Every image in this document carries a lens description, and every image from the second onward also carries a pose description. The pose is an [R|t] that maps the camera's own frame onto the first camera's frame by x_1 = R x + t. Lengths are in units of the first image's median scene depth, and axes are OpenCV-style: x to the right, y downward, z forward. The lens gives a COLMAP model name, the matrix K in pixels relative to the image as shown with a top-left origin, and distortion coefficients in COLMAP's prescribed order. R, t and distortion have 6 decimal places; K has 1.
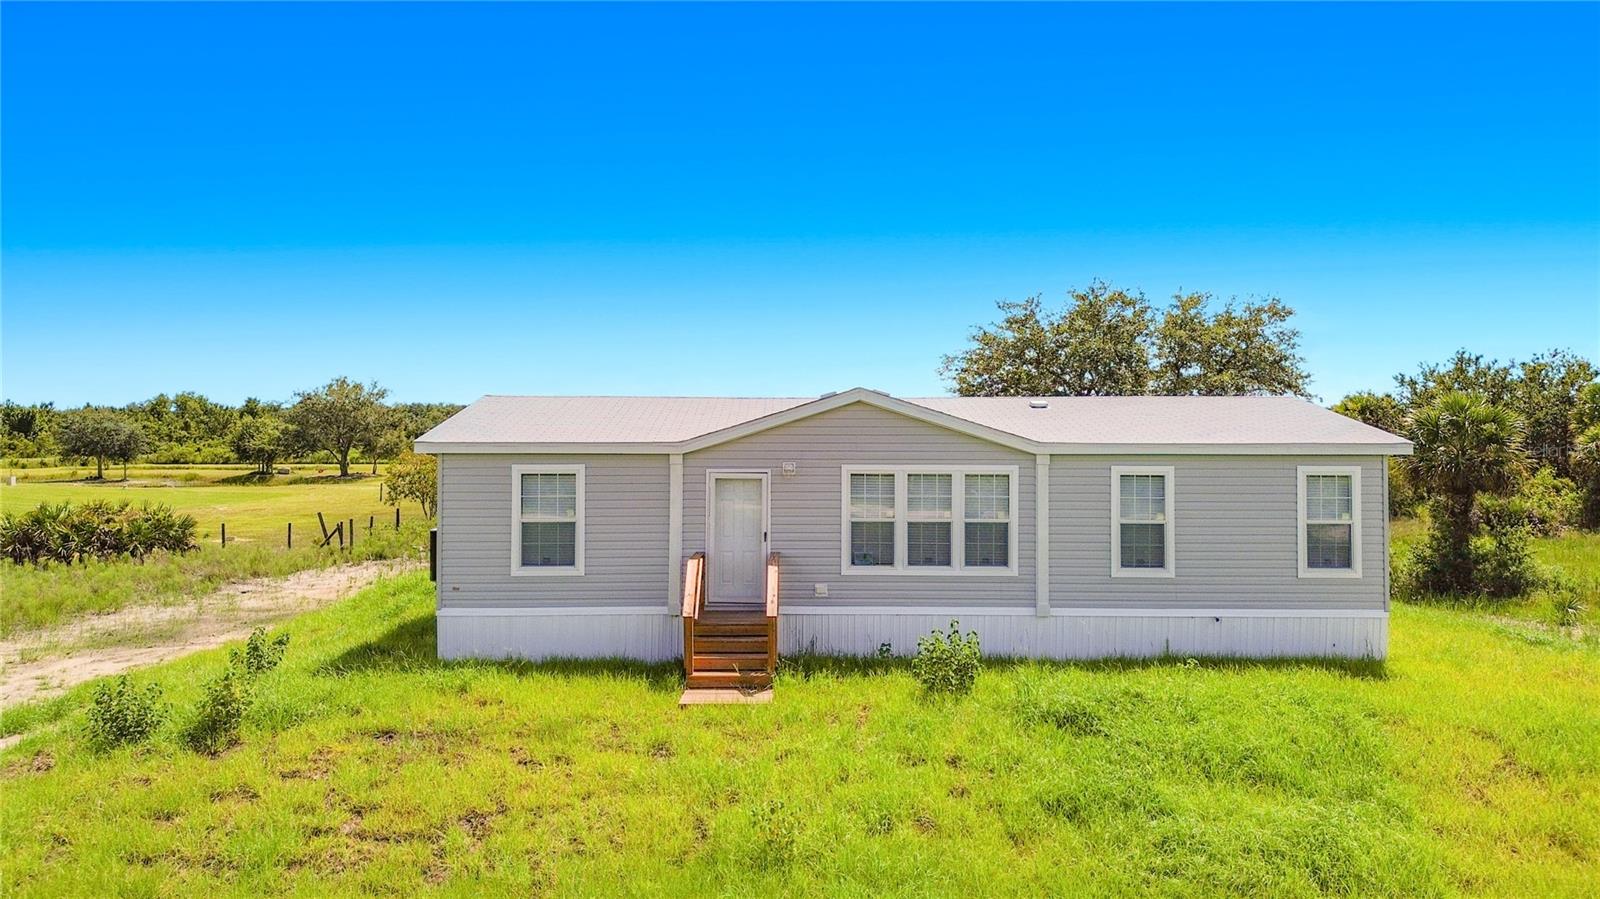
lens RADIAL K [[1153.3, 0, 797.4], [0, 1153.3, 443.7], [0, 0, 1]] dist [0.079180, -0.112855]
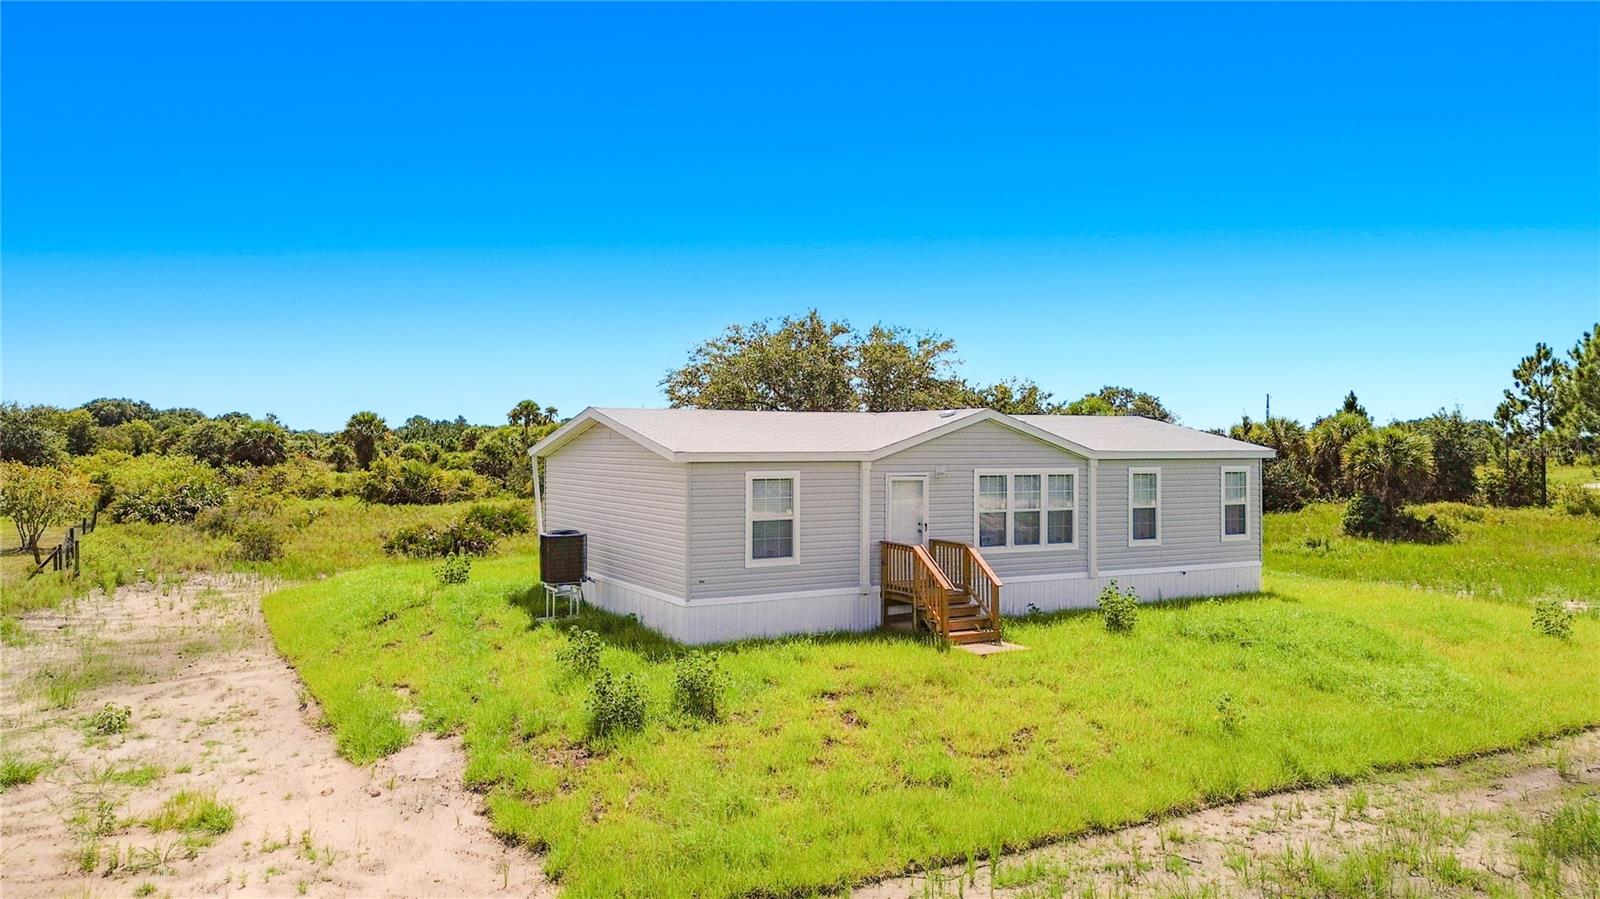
lens RADIAL K [[1140.3, 0, 796.1], [0, 1140.3, 455.2], [0, 0, 1]] dist [0.068009, -0.084556]
pose [[0.873681, -0.003755, 0.486485, -0.749381], [0.001842, 0.999989, 0.004409, -0.002353], [-0.486496, -0.002956, 0.873678, -0.008953]]
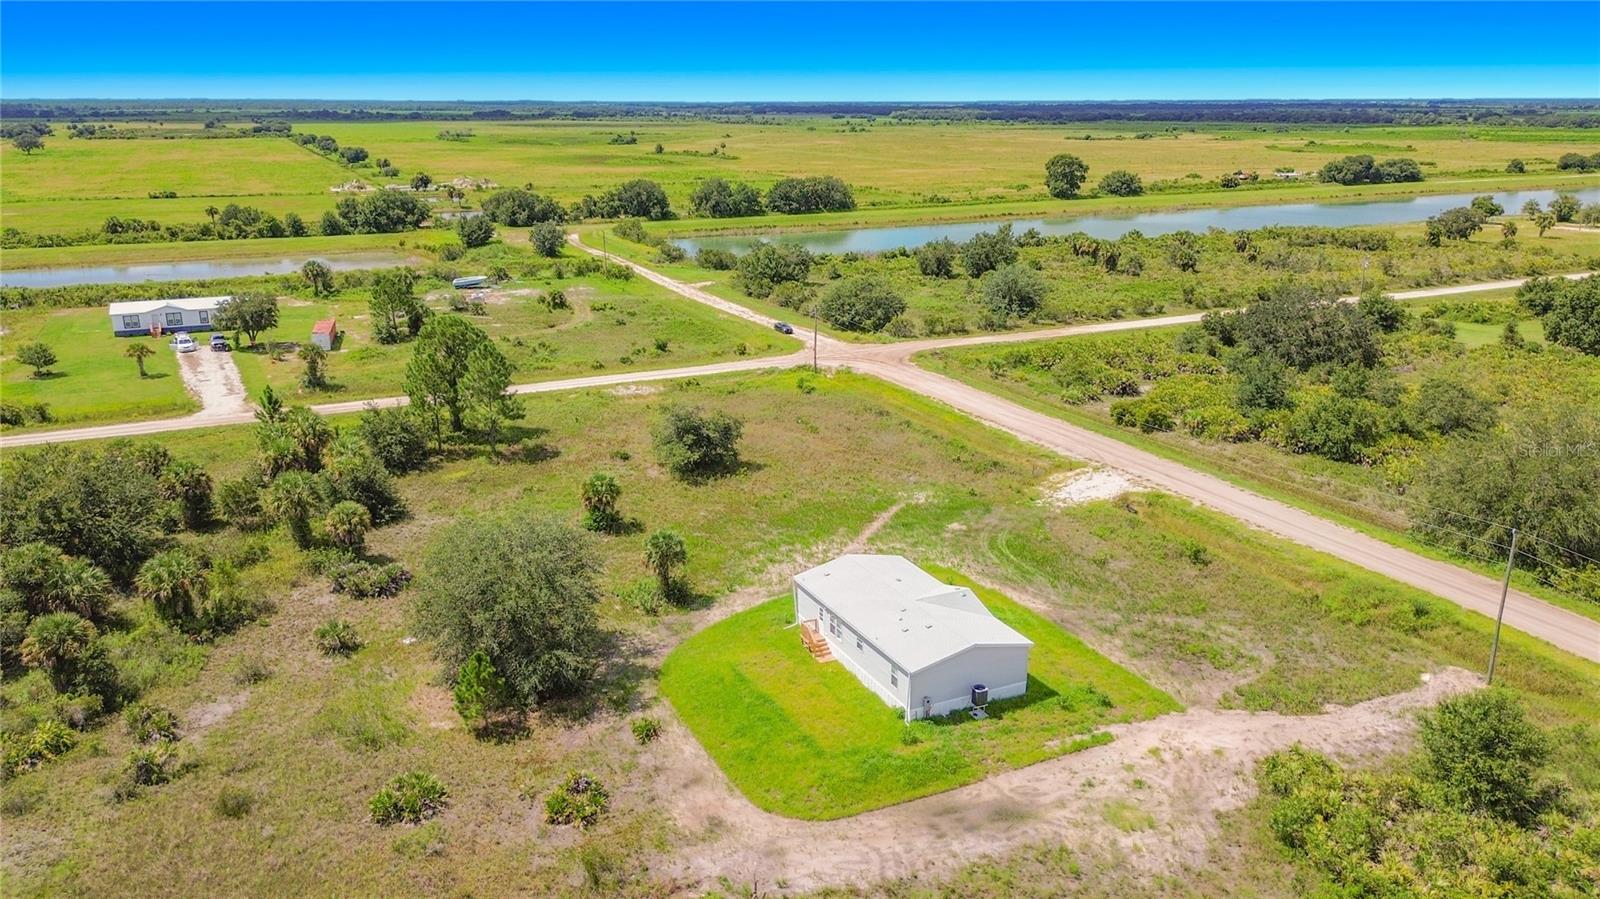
lens RADIAL K [[1158.7, 0, 796.2], [0, 1158.7, 452.5], [0, 0, 1]] dist [0.079505, -0.092094]
pose [[-0.434757, -0.263023, 0.861281, -3.140355], [0.008993, 0.955081, 0.296207, -1.755027], [-0.900503, 0.136523, -0.412863, 3.205355]]
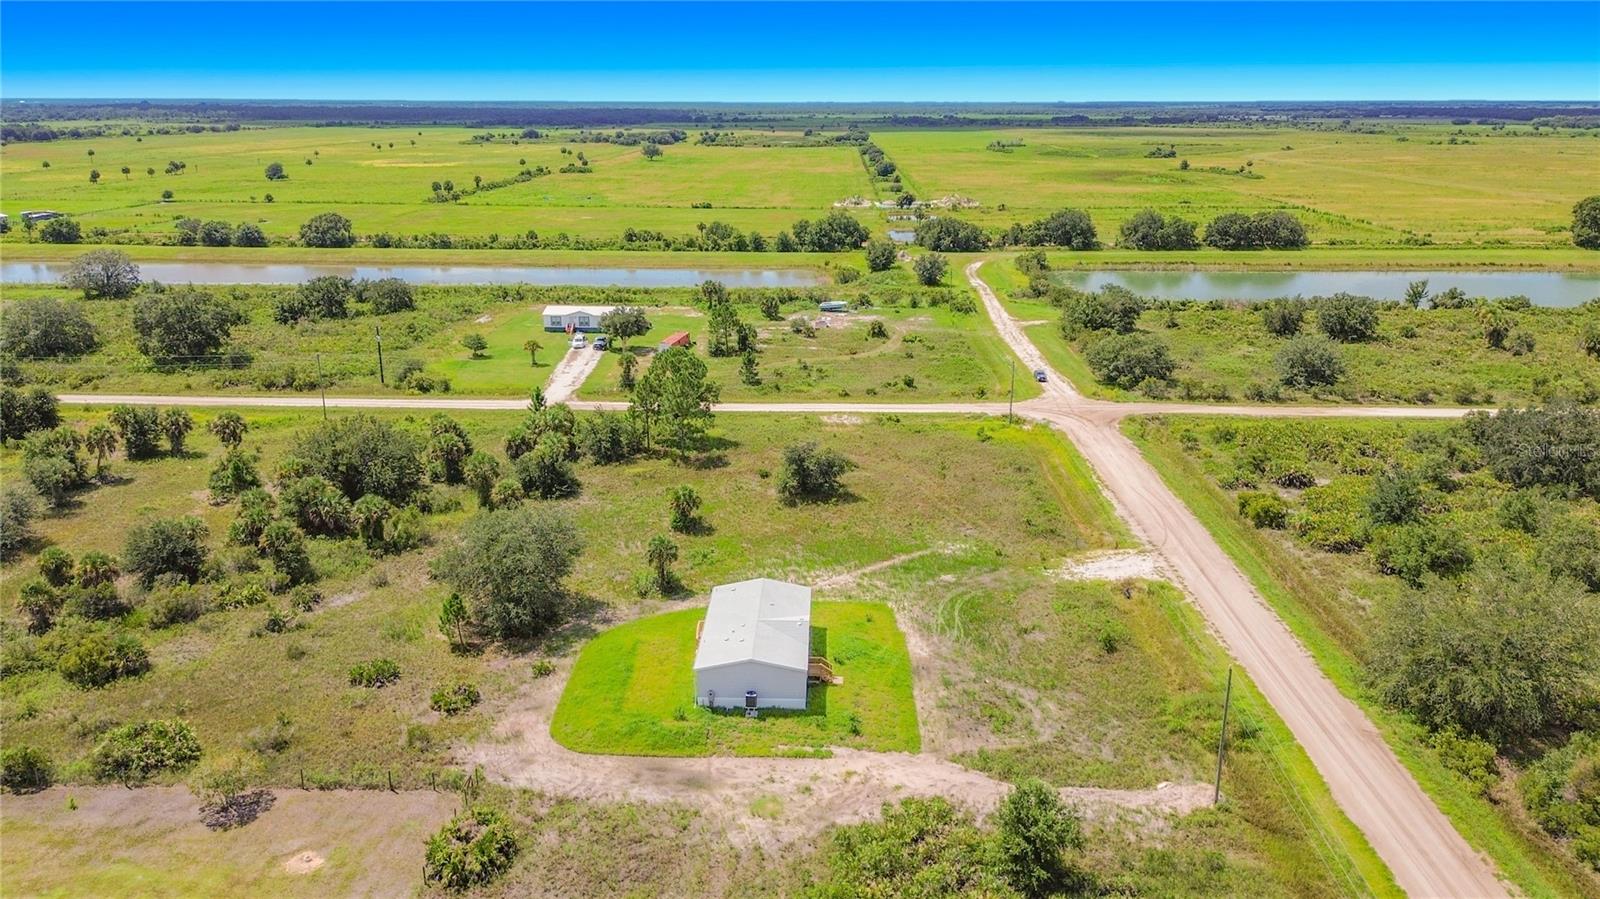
lens RADIAL K [[1158.7, 0, 796.2], [0, 1158.7, 452.5], [0, 0, 1]] dist [0.079505, -0.092094]
pose [[0.035998, -0.291718, 0.955827, -4.701034], [0.009587, 0.956504, 0.291563, -2.287509], [-0.999306, -0.001332, 0.037228, 0.855081]]
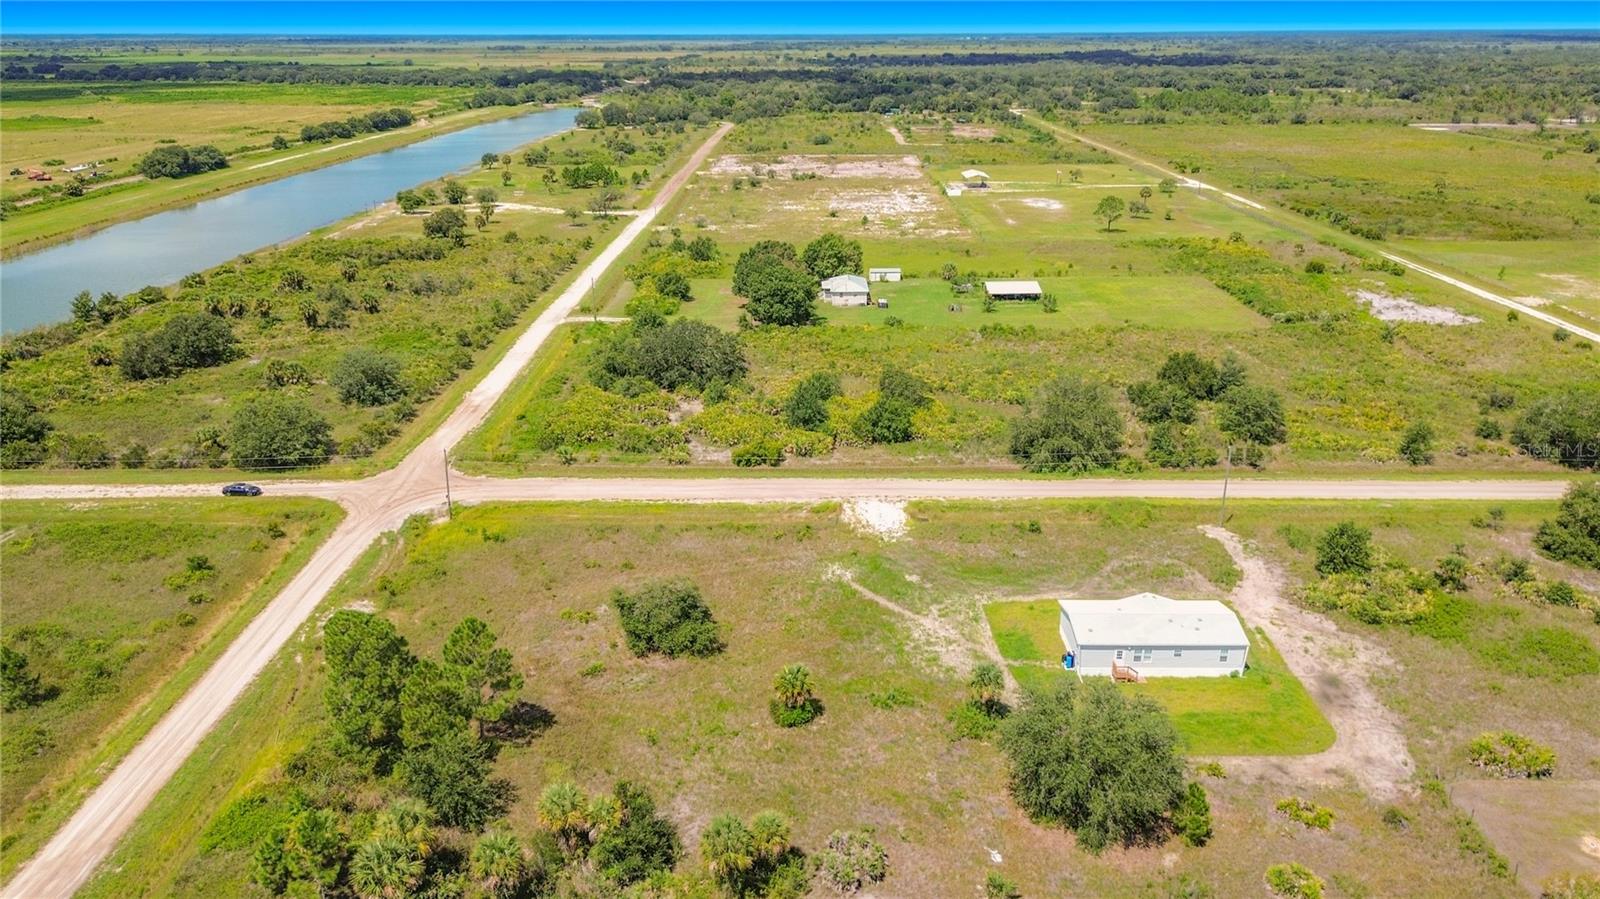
lens RADIAL K [[1158.7, 0, 796.2], [0, 1158.7, 452.5], [0, 0, 1]] dist [0.079505, -0.092094]
pose [[-0.999960, -0.003024, 0.008401, 1.891432], [0.000098, 0.937125, 0.348993, -2.947739], [-0.008928, 0.348980, -0.937088, 6.635135]]
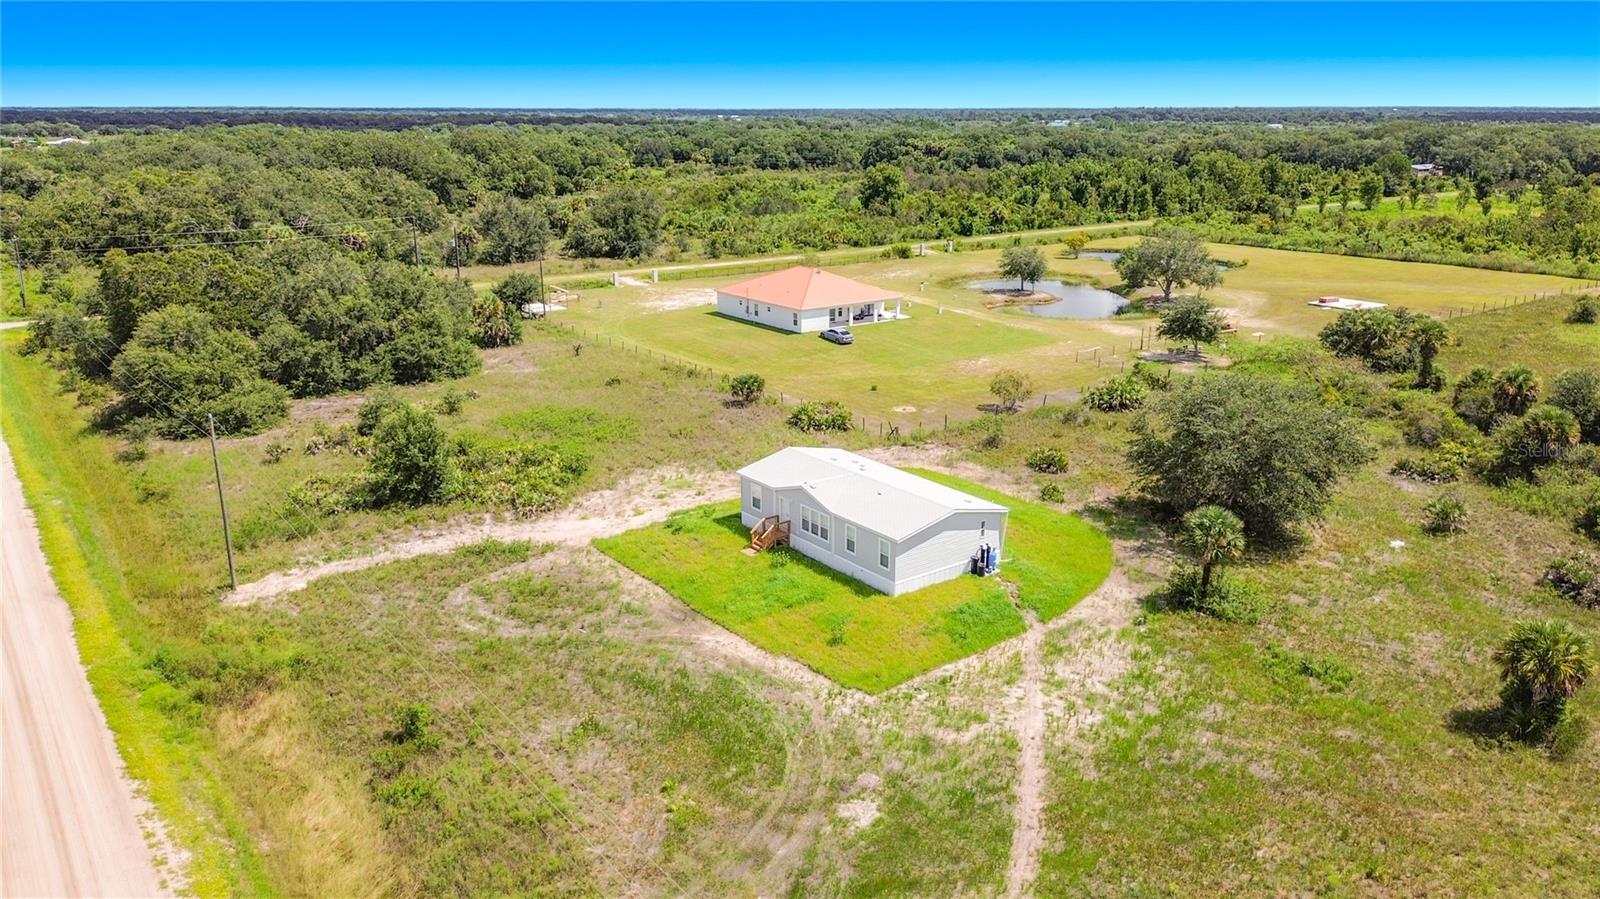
lens RADIAL K [[1153.3, 0, 797.4], [0, 1153.3, 443.7], [0, 0, 1]] dist [0.079180, -0.112855]
pose [[0.601157, 0.221102, -0.767935, 2.905500], [-0.006493, 0.962282, 0.271975, -1.204372], [0.799104, -0.158514, 0.579919, -1.179132]]
